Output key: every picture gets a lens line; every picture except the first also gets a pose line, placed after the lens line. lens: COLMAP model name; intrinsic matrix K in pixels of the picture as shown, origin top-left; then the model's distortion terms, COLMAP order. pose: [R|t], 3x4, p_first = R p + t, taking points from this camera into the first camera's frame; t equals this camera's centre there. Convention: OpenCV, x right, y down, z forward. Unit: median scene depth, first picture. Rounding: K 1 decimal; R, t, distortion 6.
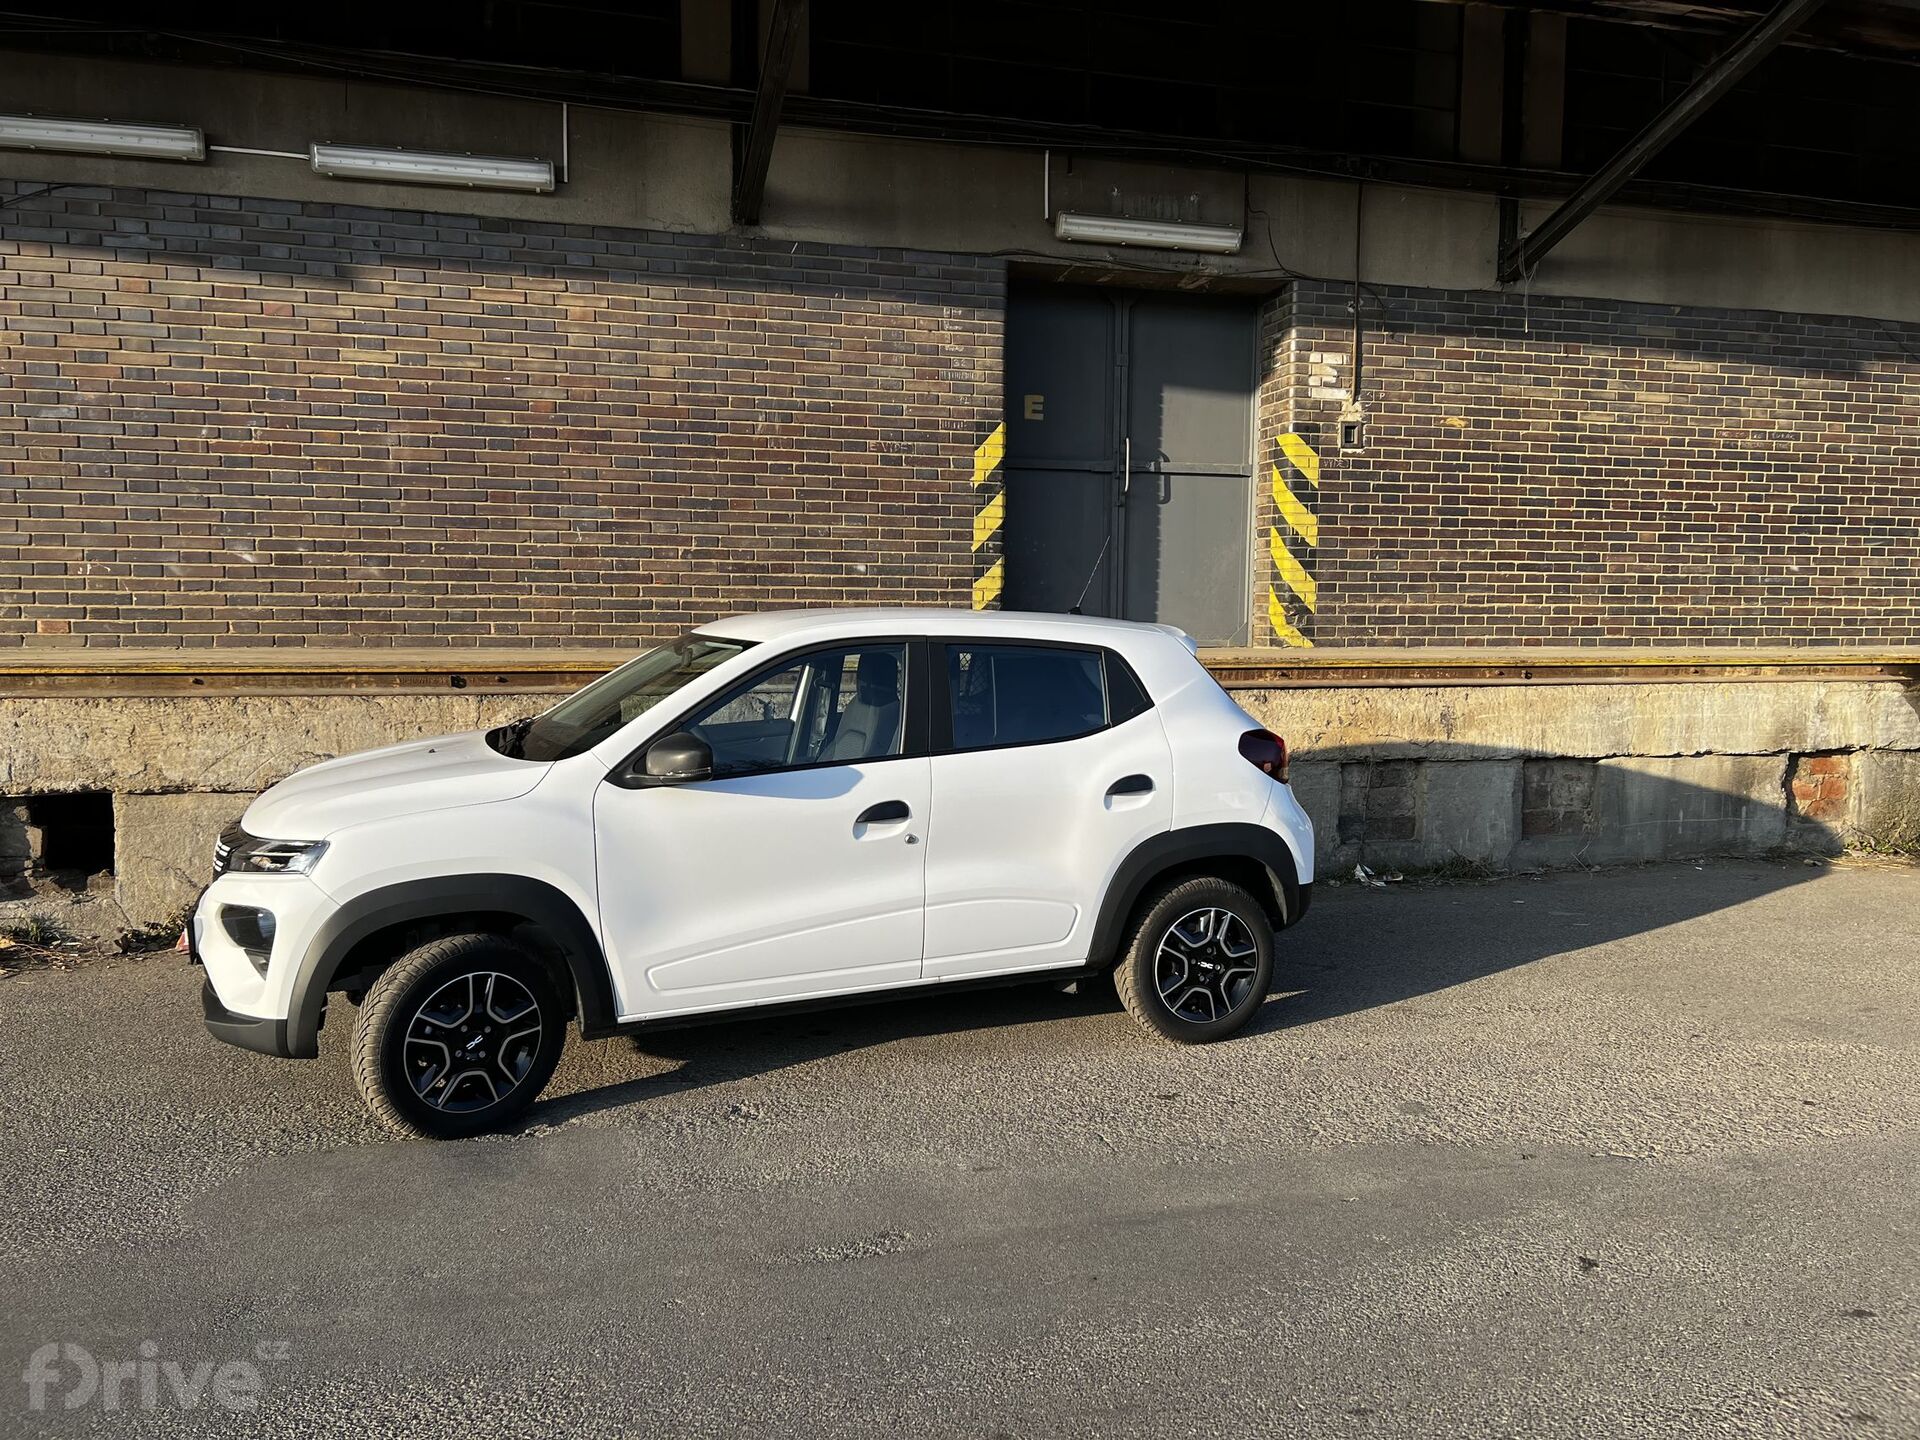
lens RADIAL K [[1464.9, 0, 950.1], [0, 1464.9, 728.5], [0, 0, 1]] dist [0.080333, -0.081540]
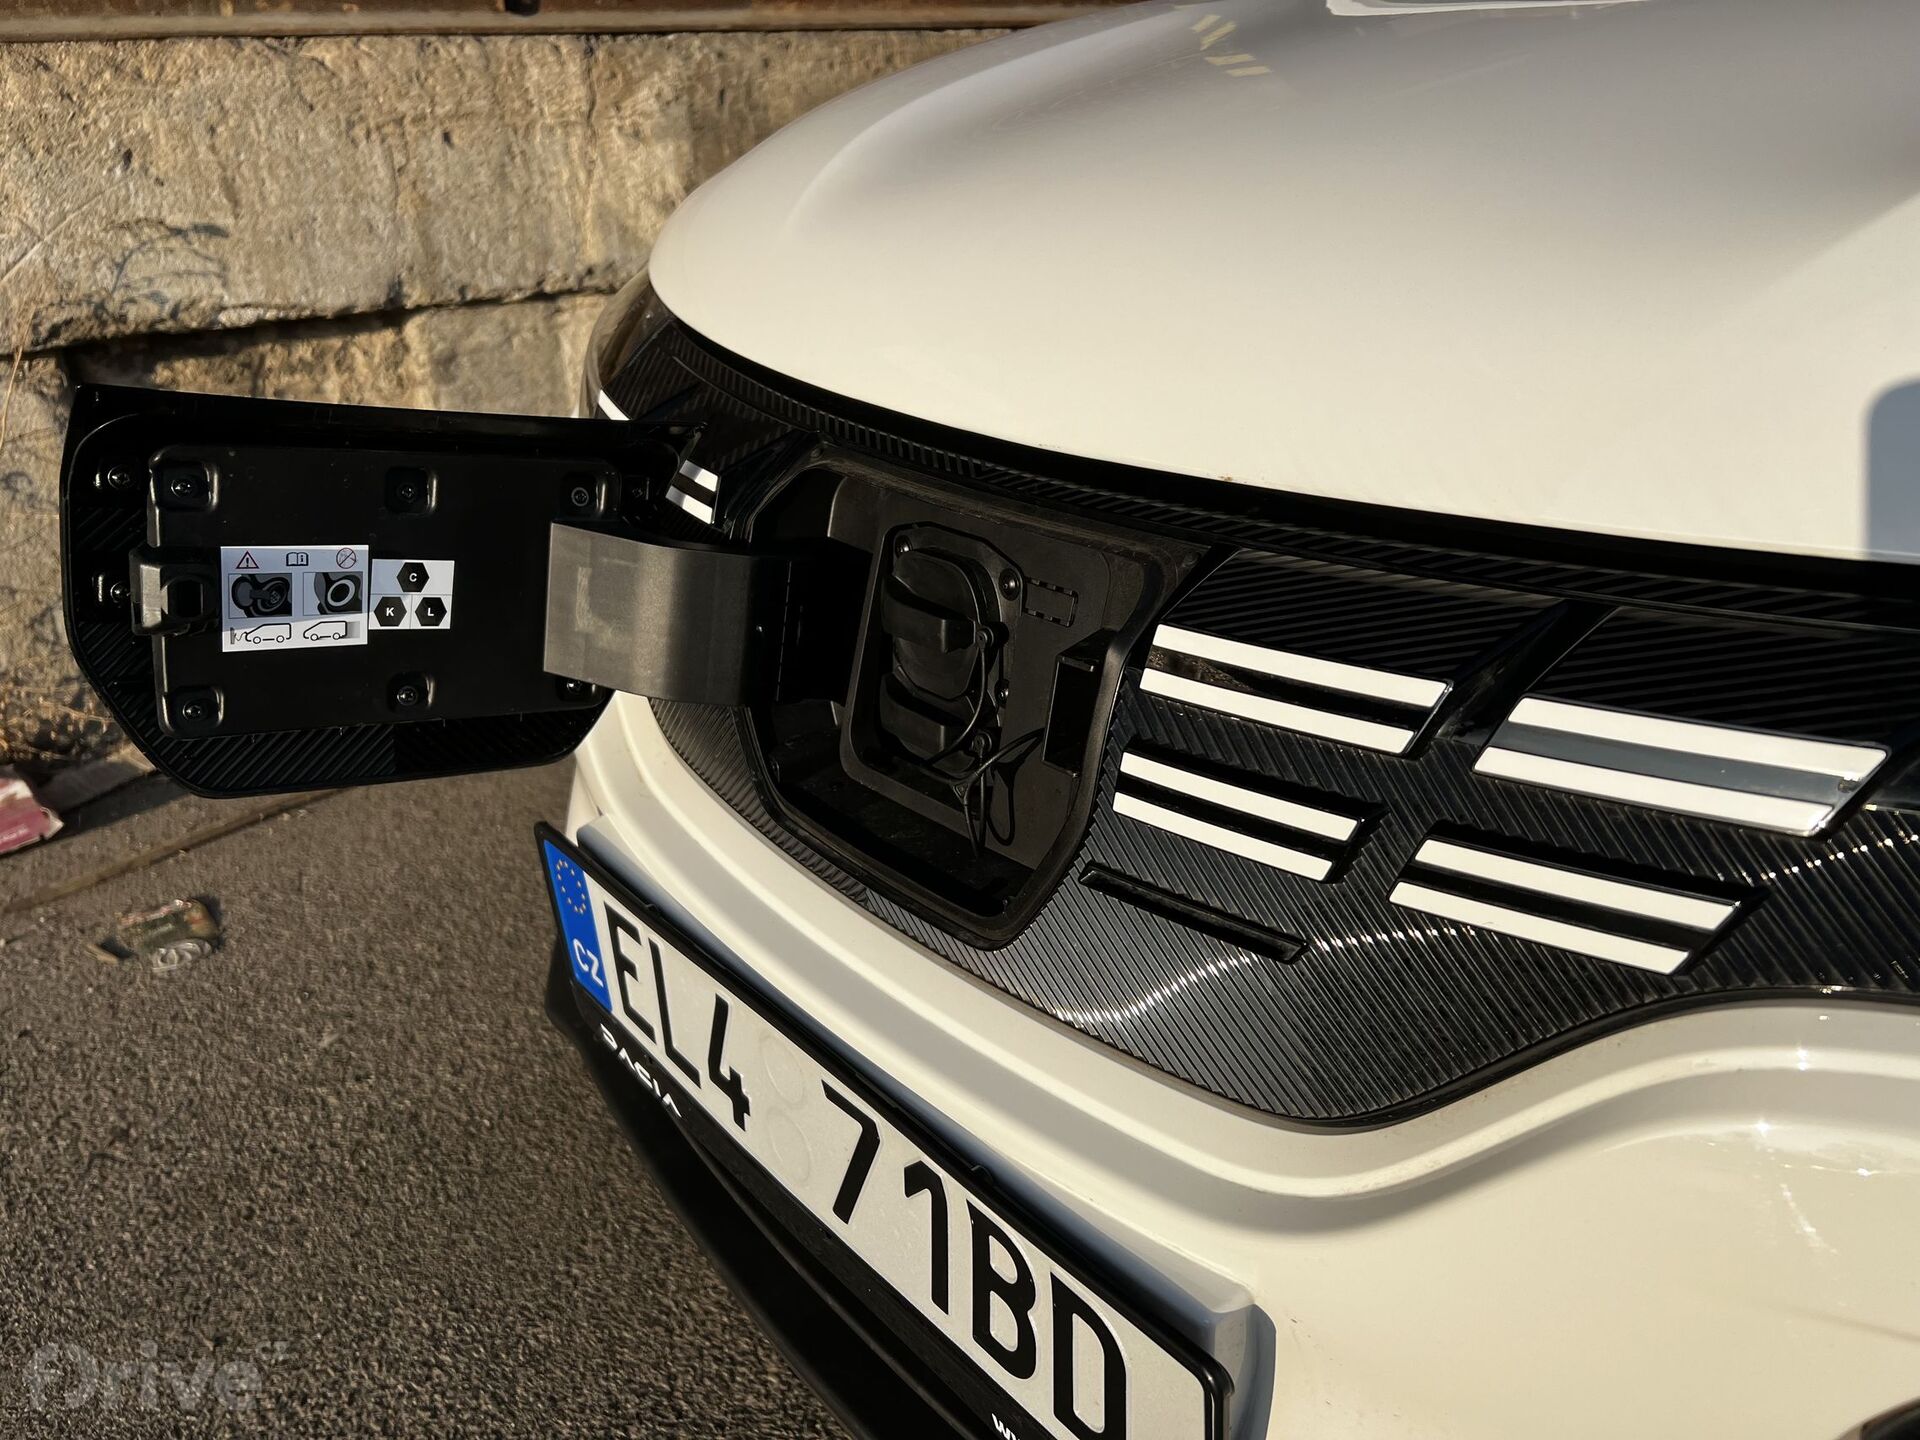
lens RADIAL K [[1438.5, 0, 958.8], [0, 1438.5, 759.0], [0, 0, 1]] dist [0.003695, -0.009495]
pose [[0.951725, -0.164892, 0.258901, -0.232662], [0.068293, 0.936068, 0.345127, 0.019905], [-0.299258, -0.310785, 0.902140, 0.389282]]
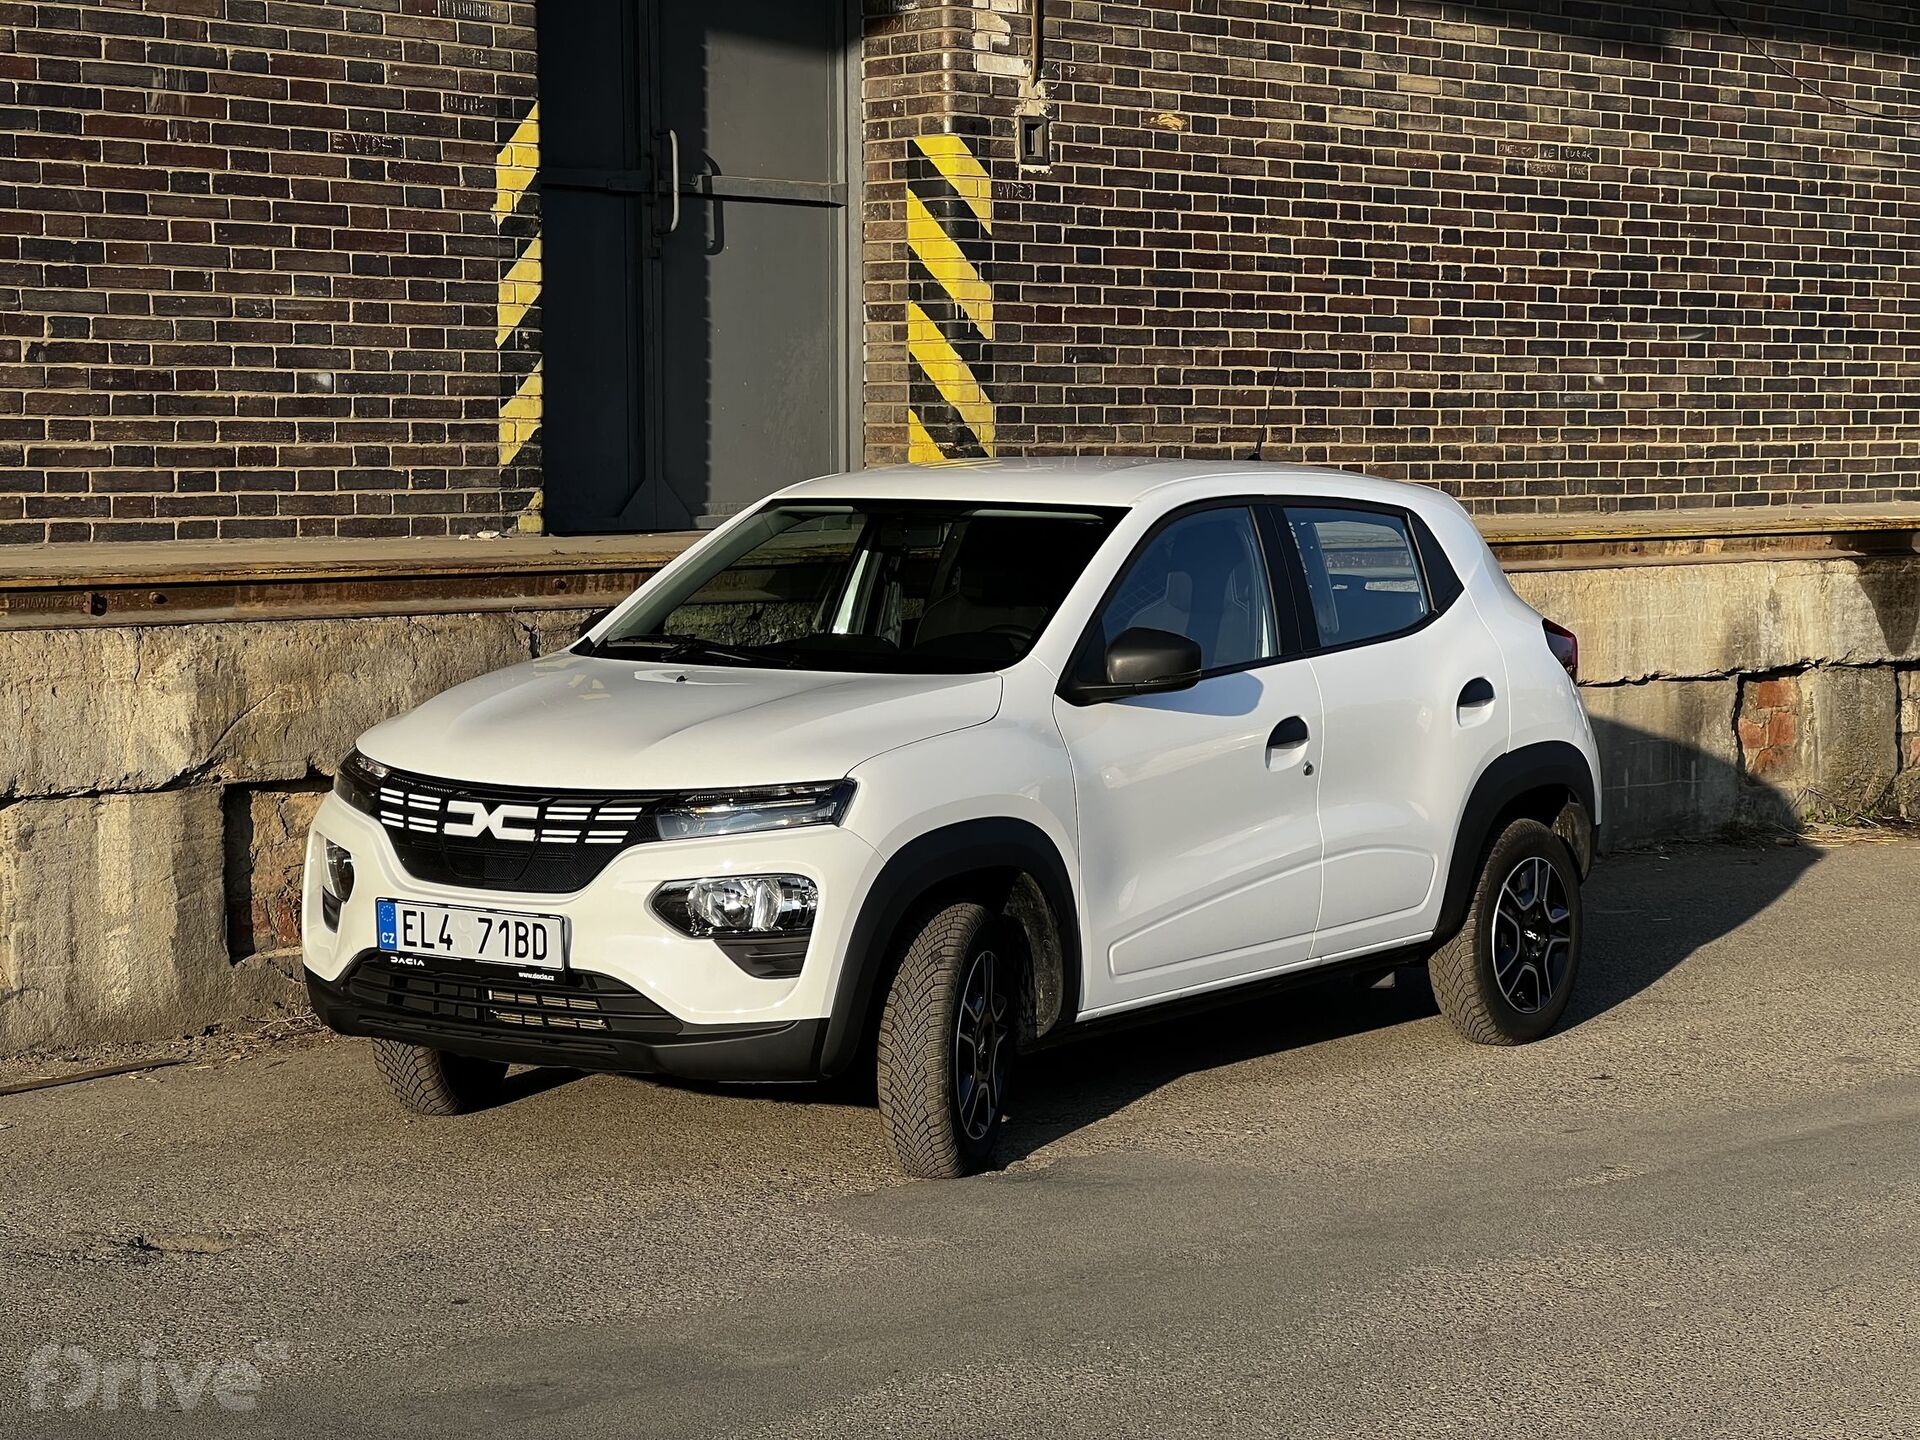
lens RADIAL K [[4346.9, 0, 961.1], [0, 4346.9, 653.4], [0, 0, 1]] dist [0.400306, -0.858515]
pose [[0.851239, -0.032270, 0.523785, -0.604793], [0.049163, 0.998622, -0.018373, 0.021998], [-0.522471, 0.041391, 0.851652, -0.367310]]
